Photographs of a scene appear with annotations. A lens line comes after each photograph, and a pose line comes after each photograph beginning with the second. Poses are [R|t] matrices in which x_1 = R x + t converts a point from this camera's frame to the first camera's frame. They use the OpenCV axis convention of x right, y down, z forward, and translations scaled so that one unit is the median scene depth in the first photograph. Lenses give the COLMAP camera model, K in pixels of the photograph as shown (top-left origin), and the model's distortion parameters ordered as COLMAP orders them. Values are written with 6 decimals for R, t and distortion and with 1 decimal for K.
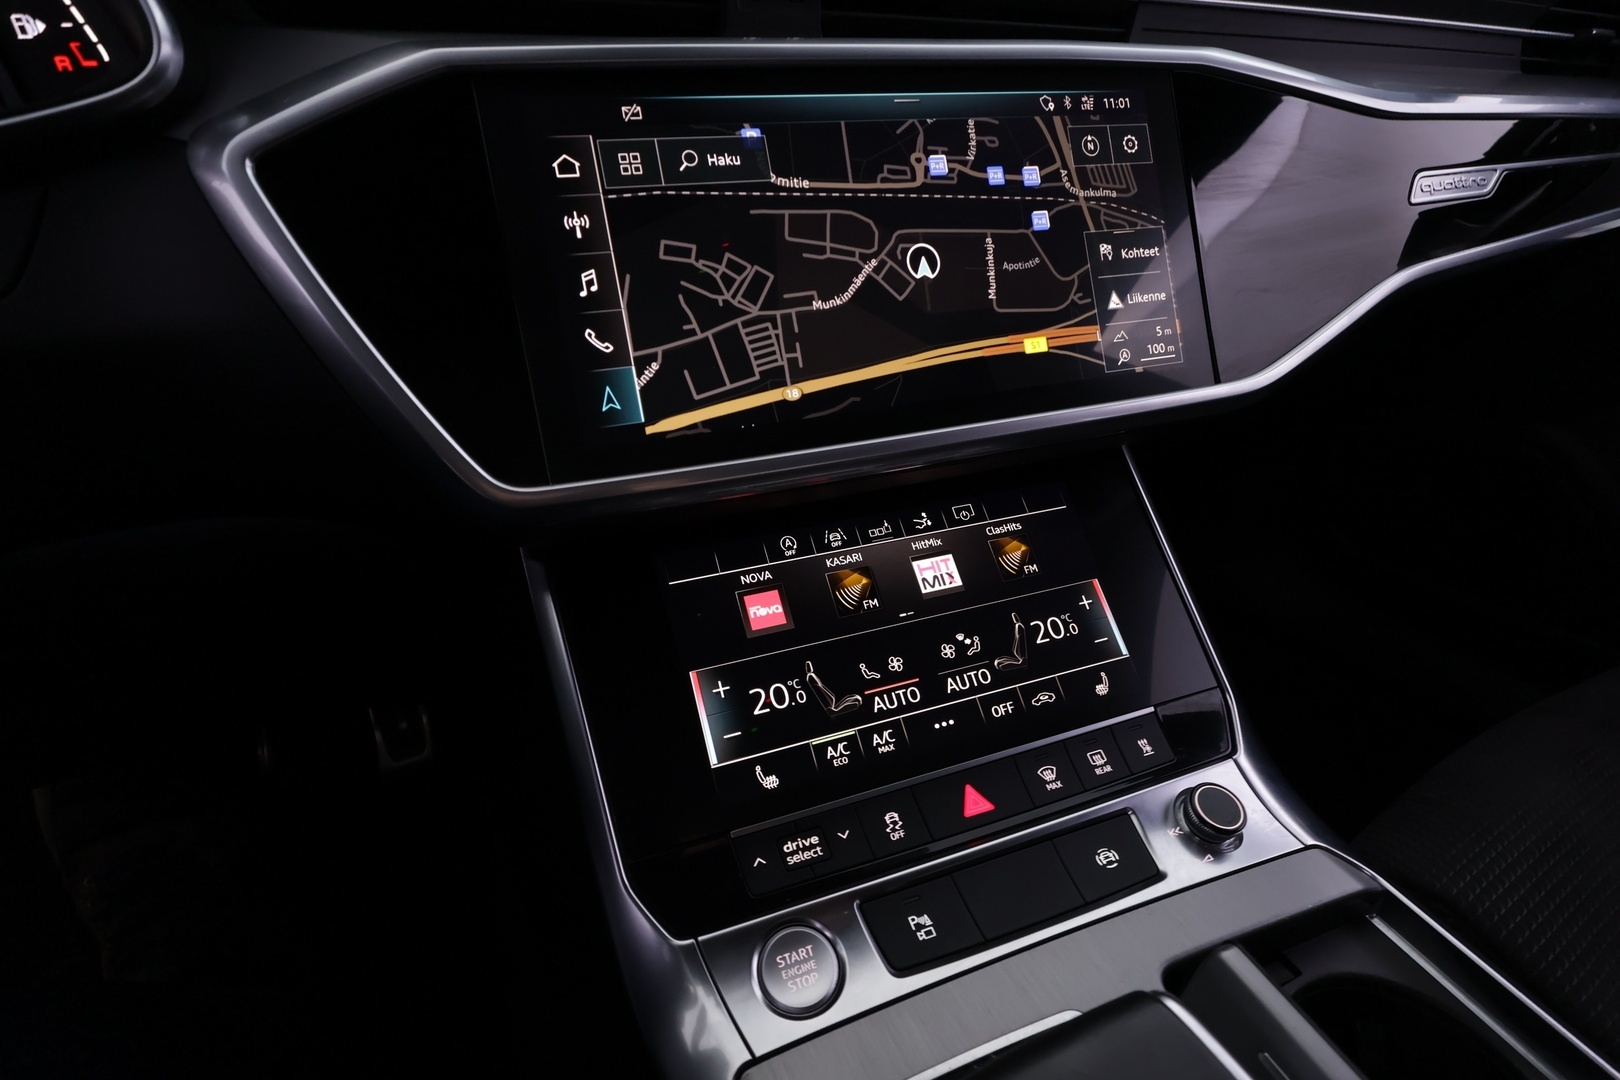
lens RADIAL K [[785.3, 0, 814.3], [0, 785.3, 543.6], [0, 0, 1]] dist [0.004418, 0.000036]
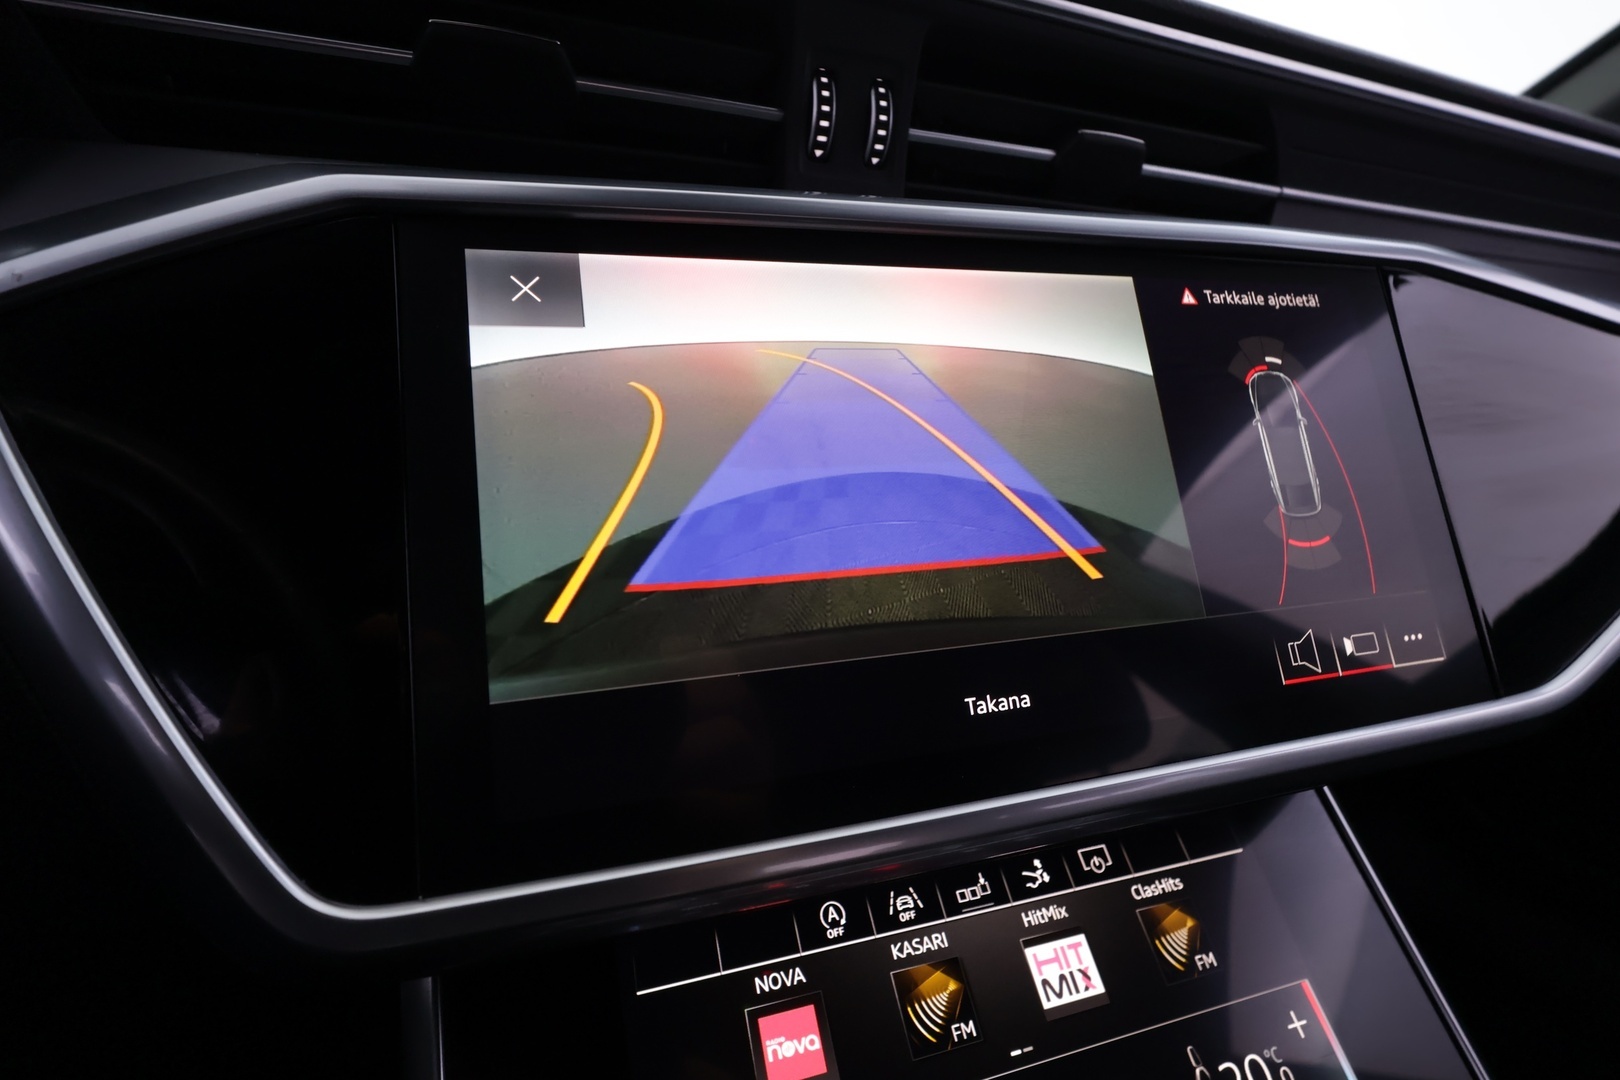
lens RADIAL K [[785.3, 0, 809.8], [0, 785.3, 547.7], [0, 0, 1]] dist [0.004418, 0.000036]
pose [[0.998808, 0.044621, -0.019778, -0.053156], [-0.047886, 0.974264, -0.220265, -0.151046], [0.009441, 0.220950, 0.975239, 0.321706]]
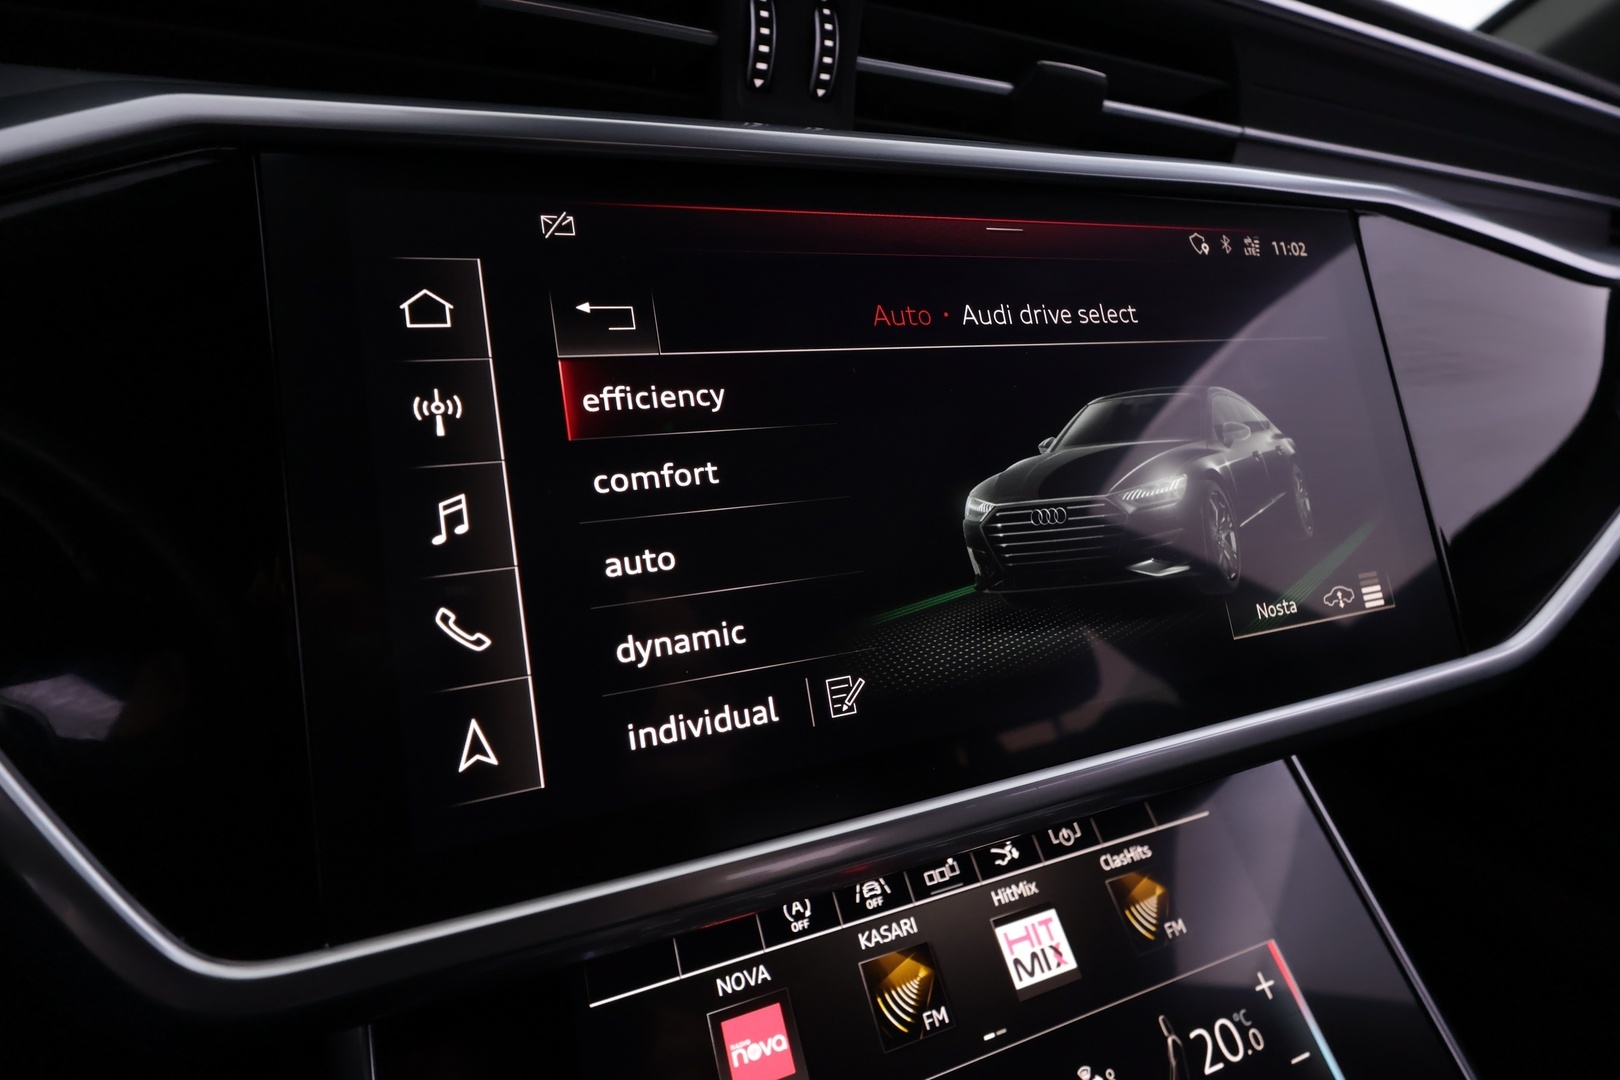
lens RADIAL K [[785.3, 0, 807.5], [0, 785.3, 546.9], [0, 0, 1]] dist [0.004418, 0.000036]
pose [[0.999031, 0.016575, 0.040760, -0.055055], [-0.009413, 0.985399, -0.170000, -0.173226], [-0.042983, 0.169451, 0.984601, 0.365720]]
